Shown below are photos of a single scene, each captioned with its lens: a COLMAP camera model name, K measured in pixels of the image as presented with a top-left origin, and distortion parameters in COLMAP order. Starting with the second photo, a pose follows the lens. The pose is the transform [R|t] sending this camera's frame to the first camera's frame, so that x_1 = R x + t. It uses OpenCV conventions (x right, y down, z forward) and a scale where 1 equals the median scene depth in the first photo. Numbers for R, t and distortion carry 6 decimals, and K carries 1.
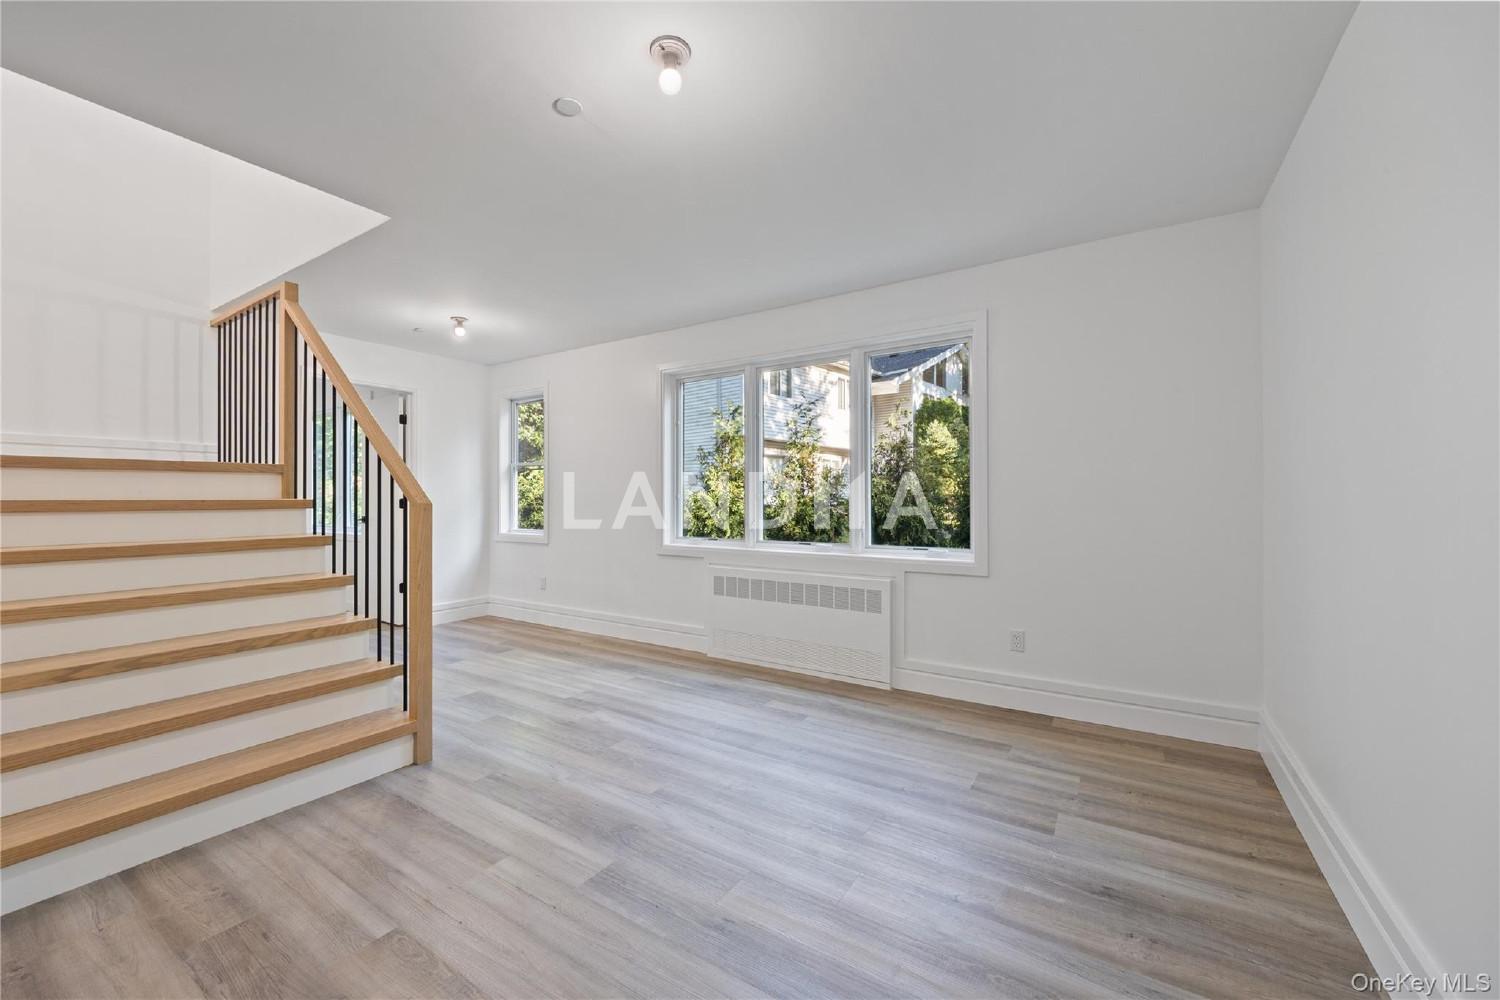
lens RADIAL K [[581.4, 0, 747.9], [0, 581.4, 502.3], [0, 0, 1]] dist [-0.000711, 0.000165]
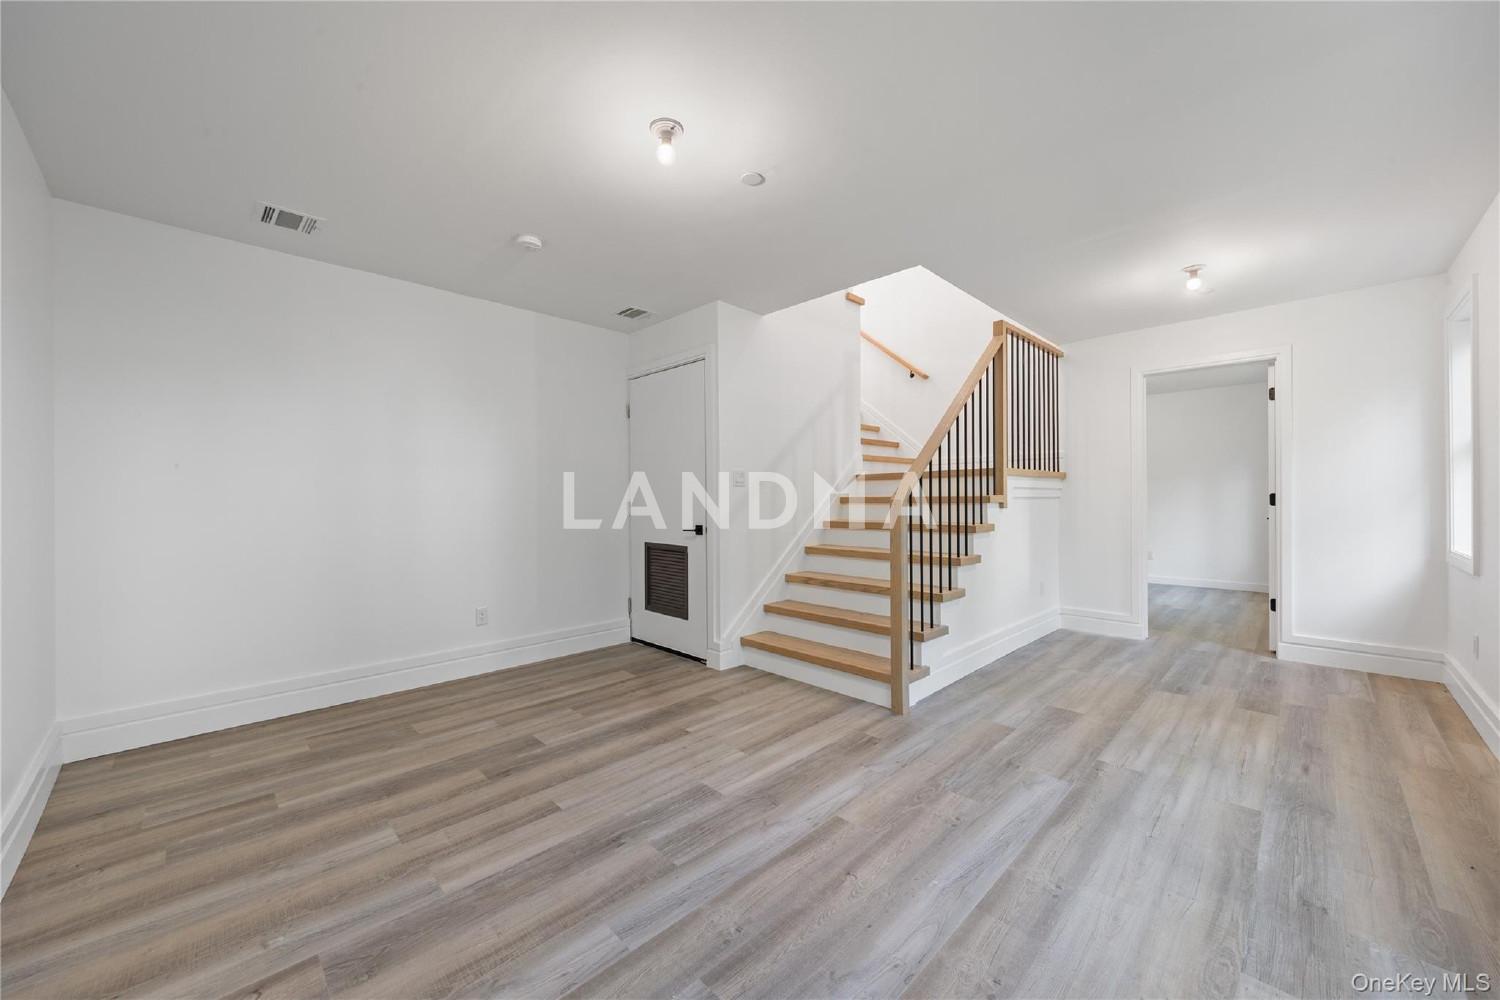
lens RADIAL K [[558.3, 0, 744.5], [0, 558.3, 498.0], [0, 0, 1]] dist [0.003539, 0.000241]
pose [[-0.222697, -0.008401, -0.974852, 0.662865], [-0.003444, 0.999963, -0.007831, 0.012750], [0.974882, 0.001614, -0.222718, 0.974423]]
